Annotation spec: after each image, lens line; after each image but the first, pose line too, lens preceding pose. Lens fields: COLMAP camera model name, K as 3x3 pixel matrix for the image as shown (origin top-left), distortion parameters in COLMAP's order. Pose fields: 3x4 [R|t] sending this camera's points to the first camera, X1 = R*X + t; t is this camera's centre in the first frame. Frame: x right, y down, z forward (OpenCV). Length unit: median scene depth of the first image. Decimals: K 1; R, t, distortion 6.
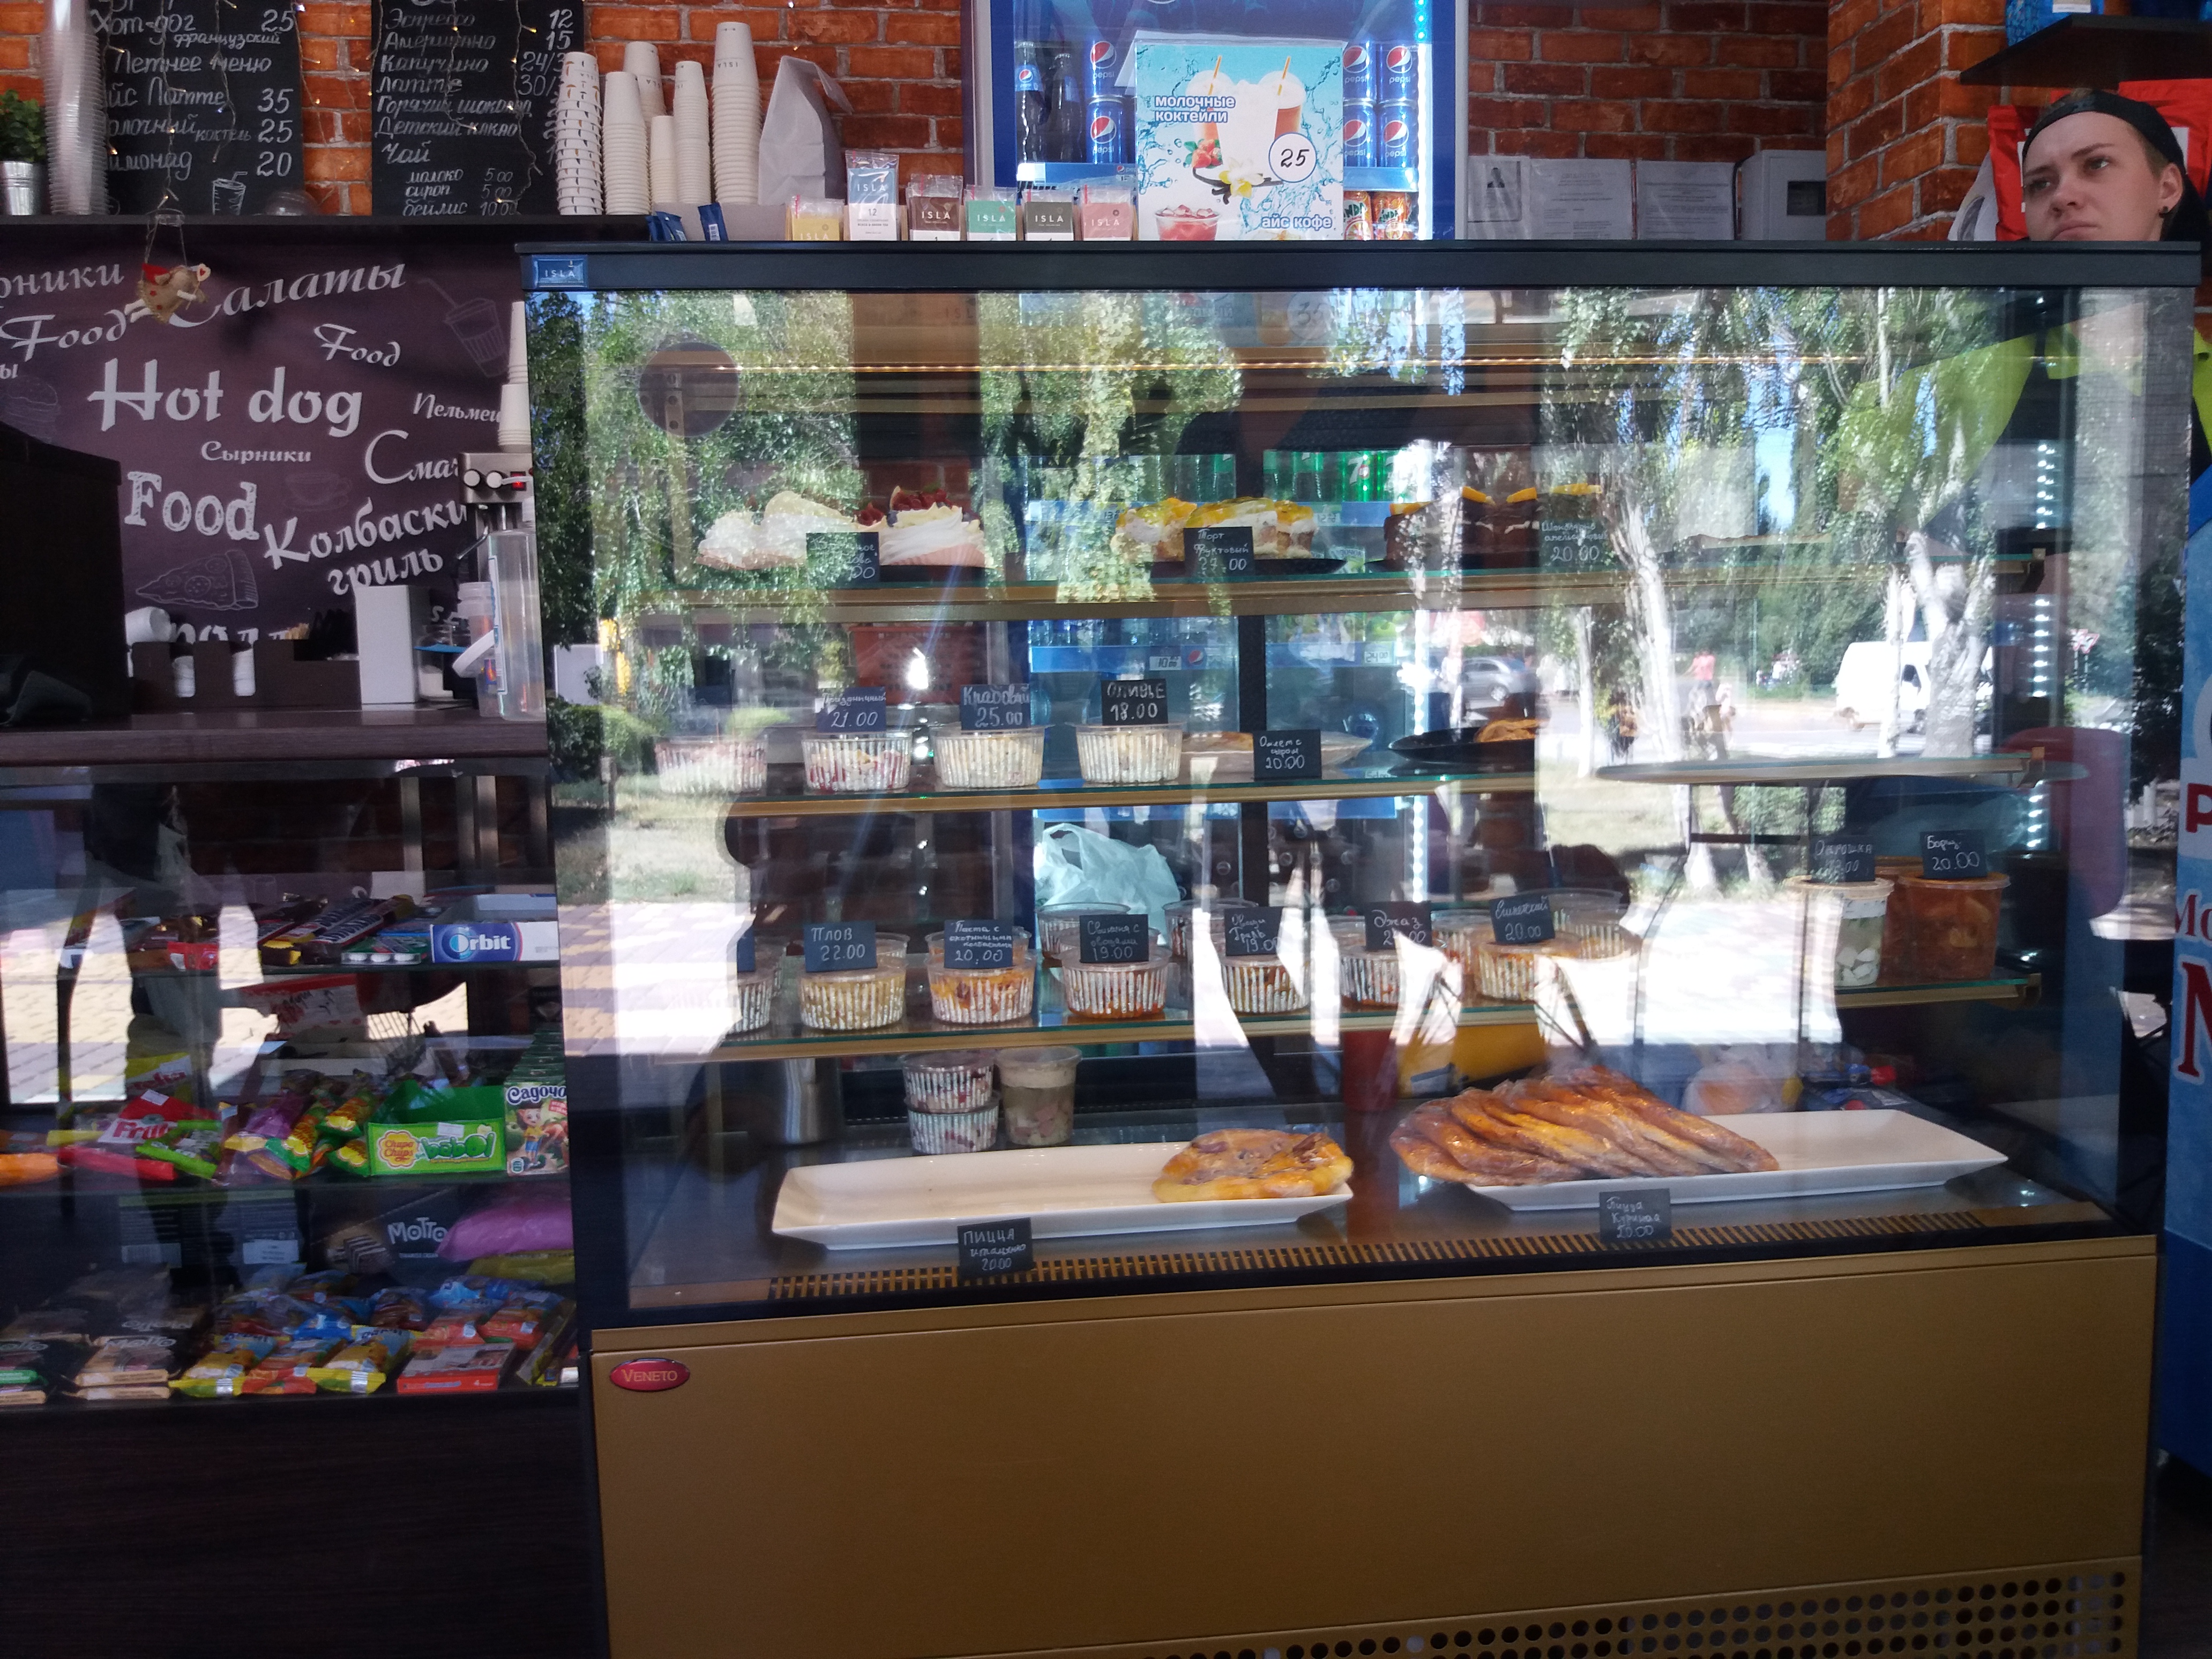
lens RADIAL K [[1836.6, 0, 1106.0], [0, 1836.6, 829.5], [0, 0, 1]] dist [-0.012779, -0.012846]
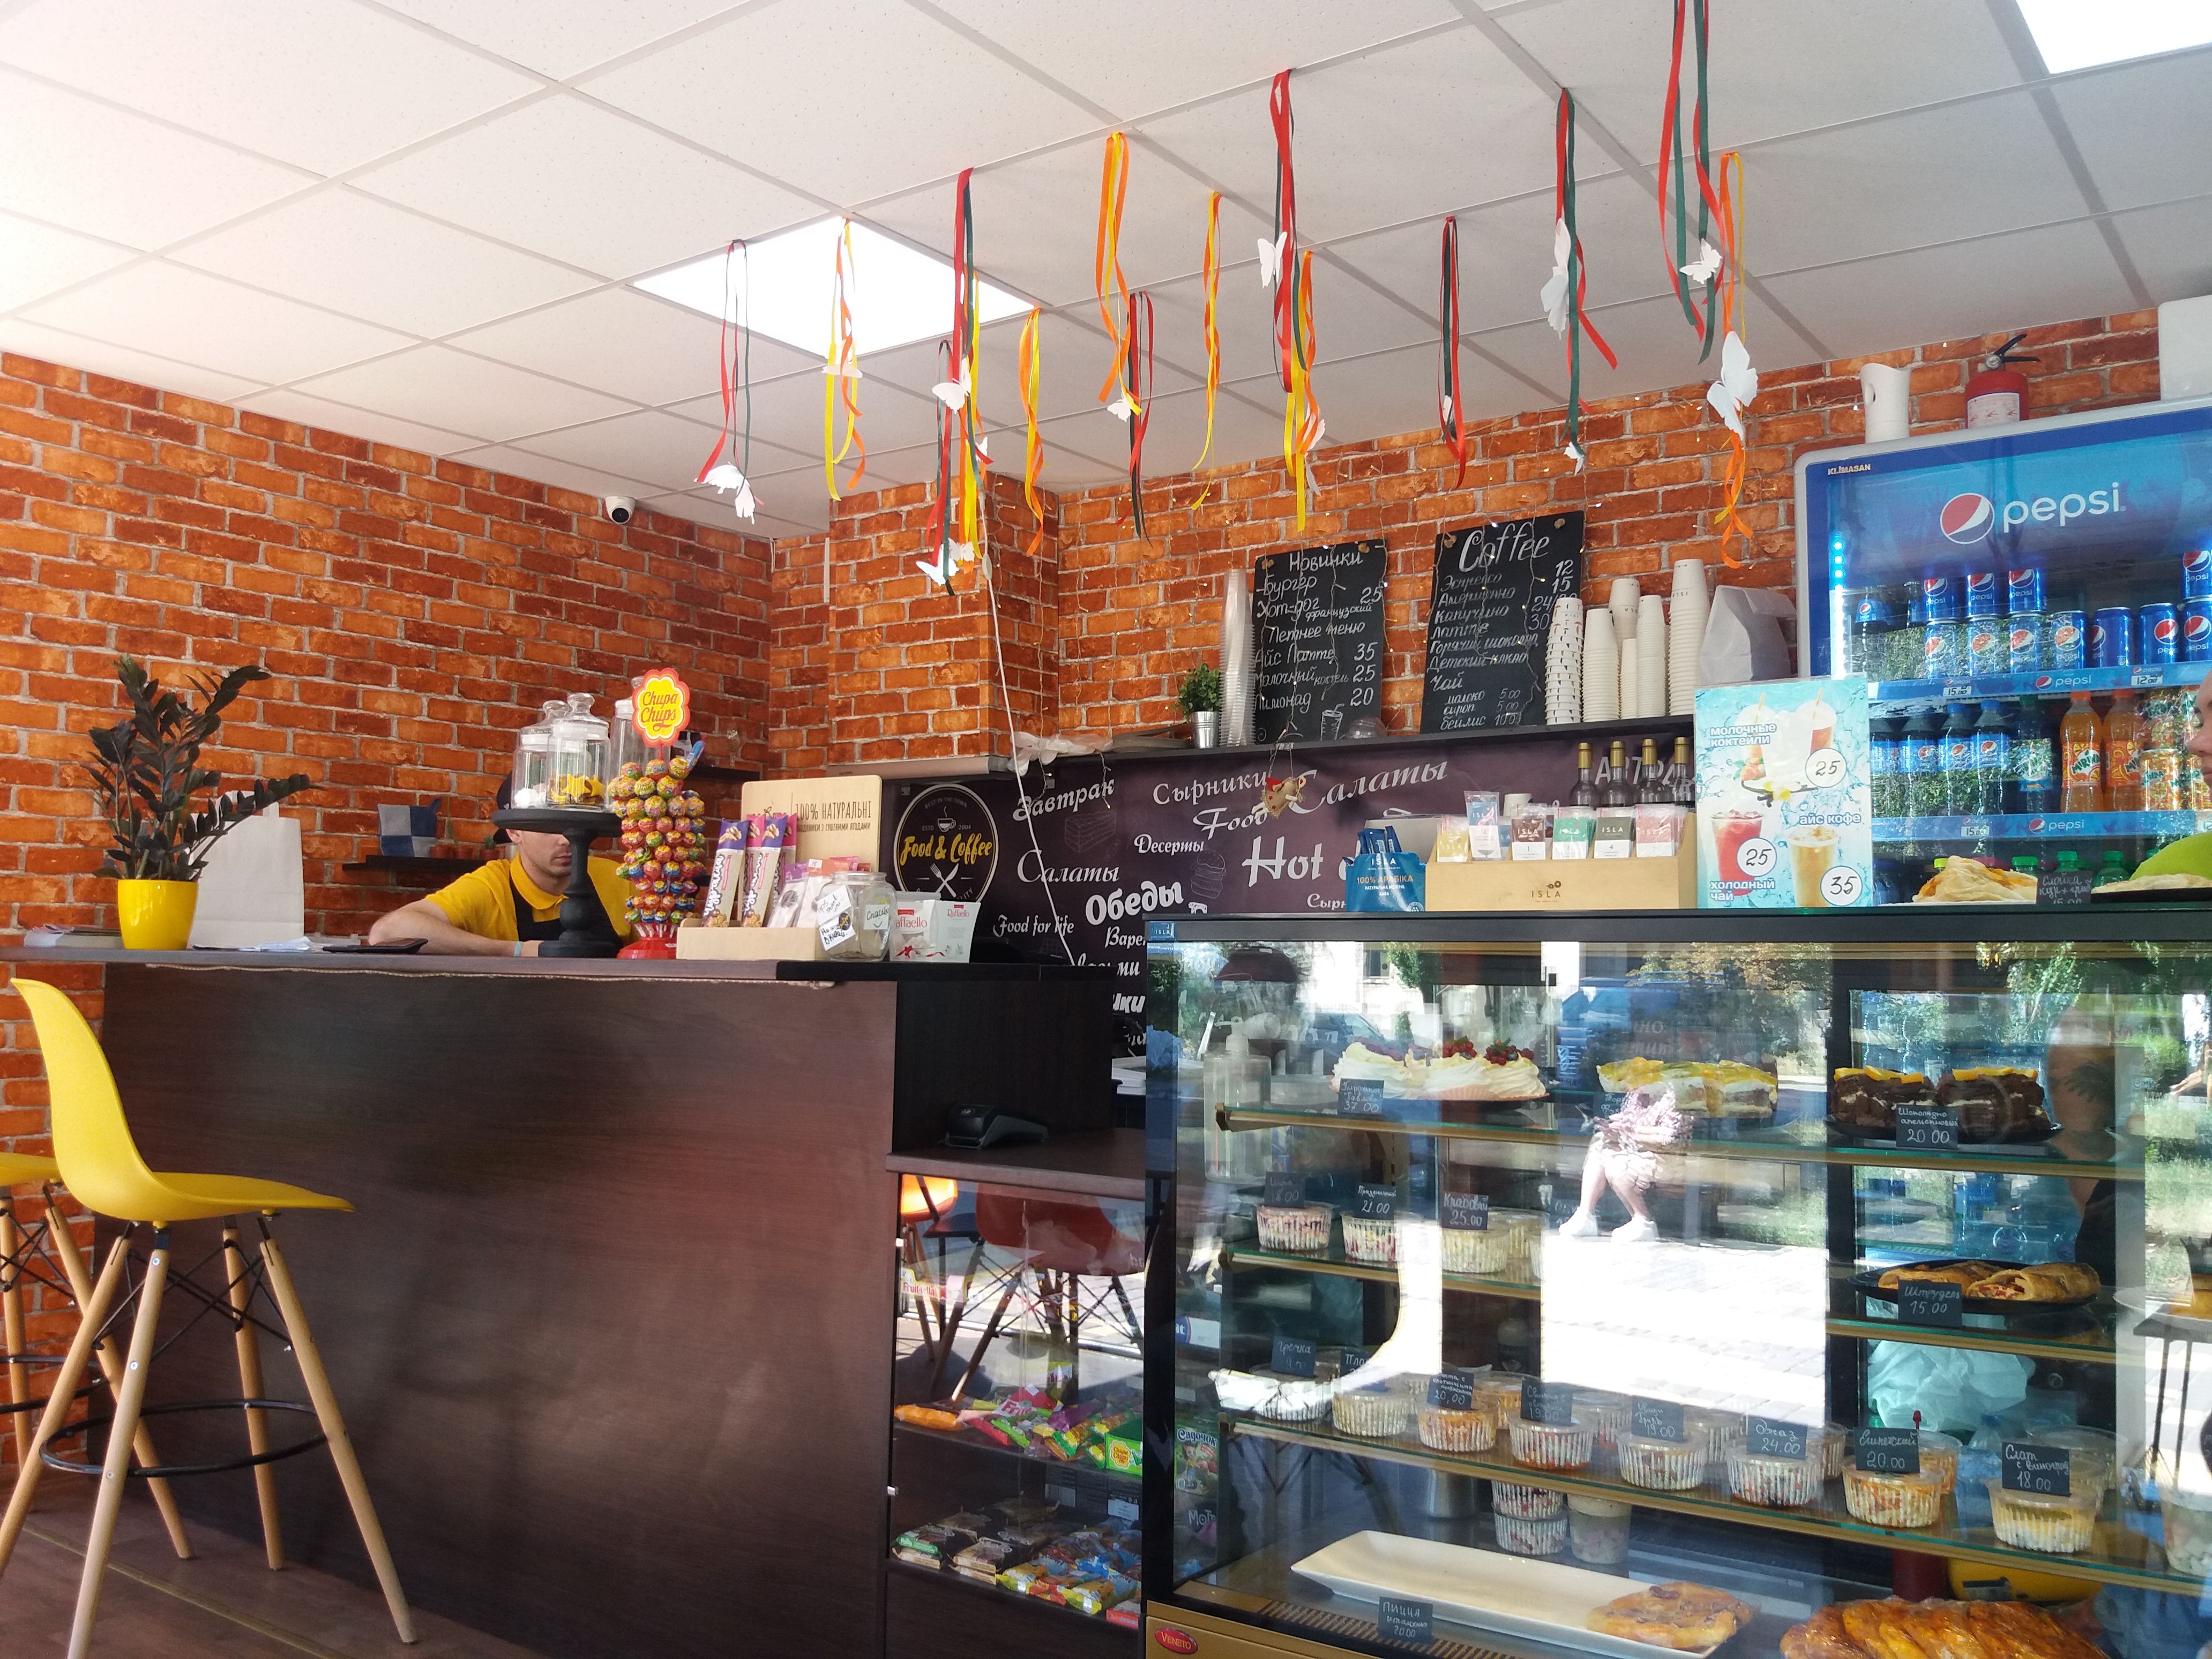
lens RADIAL K [[1788.2, 0, 1106.0], [0, 1788.2, 829.5], [0, 0, 1]] dist [0.177018, -0.452058]
pose [[0.746589, -0.019797, -0.664991, 0.301103], [-0.093440, 0.986529, -0.134276, -0.066193], [0.658691, 0.162386, 0.734682, -0.106680]]
